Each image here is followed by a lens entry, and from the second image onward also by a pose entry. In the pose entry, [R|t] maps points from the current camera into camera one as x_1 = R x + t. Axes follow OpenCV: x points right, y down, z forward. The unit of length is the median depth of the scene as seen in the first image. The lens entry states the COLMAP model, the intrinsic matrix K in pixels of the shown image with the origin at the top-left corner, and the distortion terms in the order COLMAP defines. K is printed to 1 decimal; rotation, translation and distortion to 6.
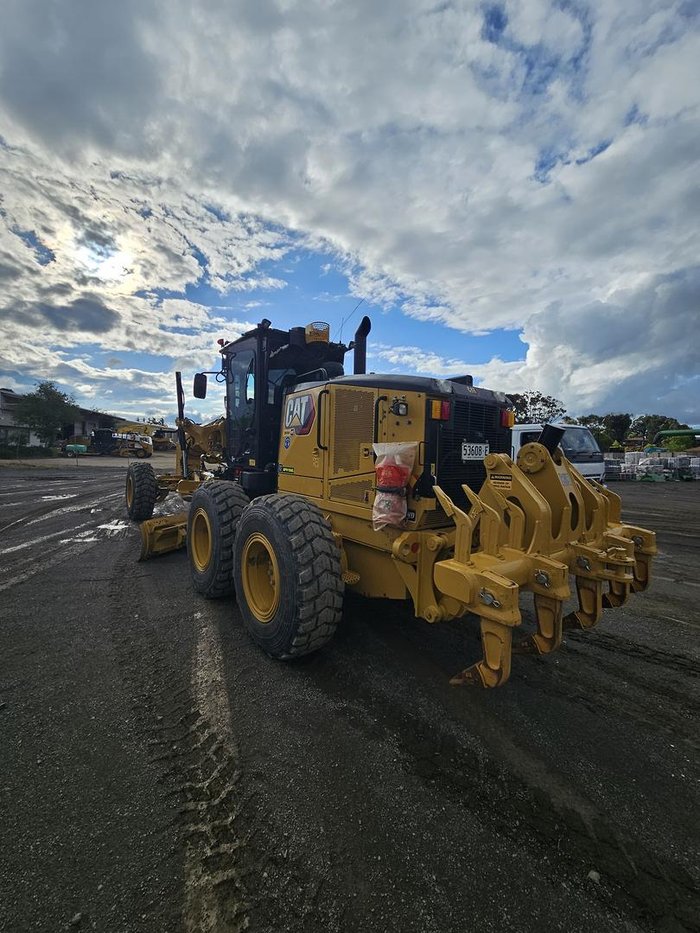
lens RADIAL K [[381.3, 0, 344.5], [0, 381.3, 469.4], [0, 0, 1]] dist [0.000915, -0.001390]
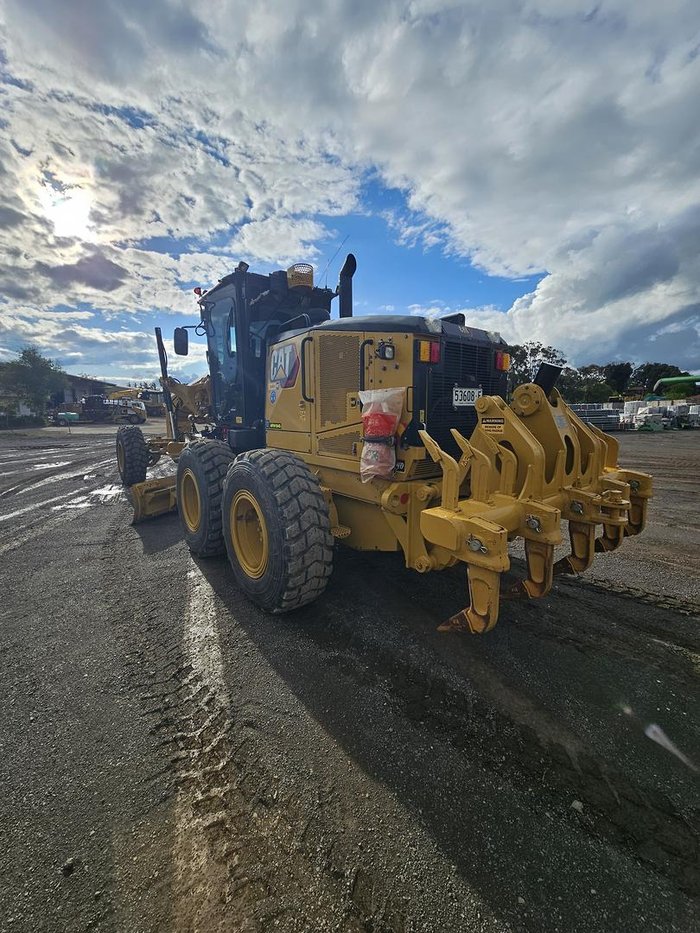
lens RADIAL K [[381.3, 0, 344.9], [0, 381.3, 471.0], [0, 0, 1]] dist [0.000915, -0.001390]
pose [[0.999422, -0.033818, 0.003379, 0.020082], [0.033250, 0.993511, 0.108769, 0.015658], [-0.007035, -0.108594, 0.994061, 0.028567]]
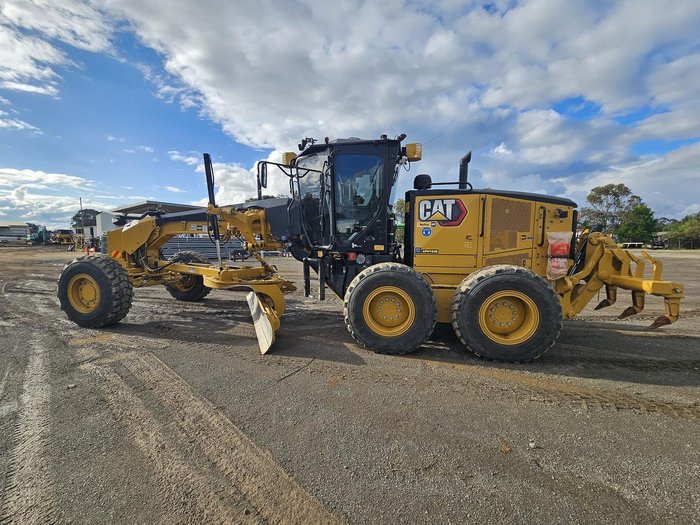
lens RADIAL K [[286.0, 0, 346.2], [0, 286.0, 272.7], [0, 0, 1]] dist [0.000915, -0.001390]
pose [[0.756386, -0.094992, 0.647192, -1.040599], [0.045562, 0.994647, 0.092741, -0.031078], [-0.652537, -0.040661, 0.756665, 0.386465]]
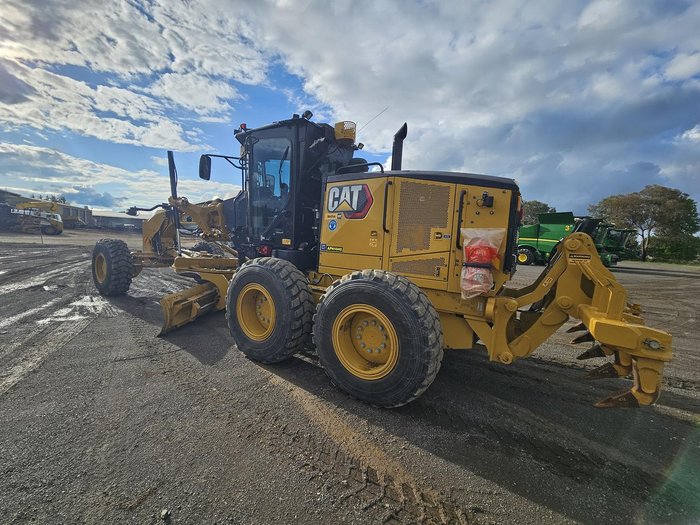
lens RADIAL K [[286.0, 0, 345.2], [0, 286.0, 271.1], [0, 0, 1]] dist [0.000915, -0.001390]
pose [[0.945767, -0.009863, 0.324696, -0.388782], [-0.014192, 0.997330, 0.071634, 0.006047], [-0.324535, -0.072358, 0.943102, 0.155104]]
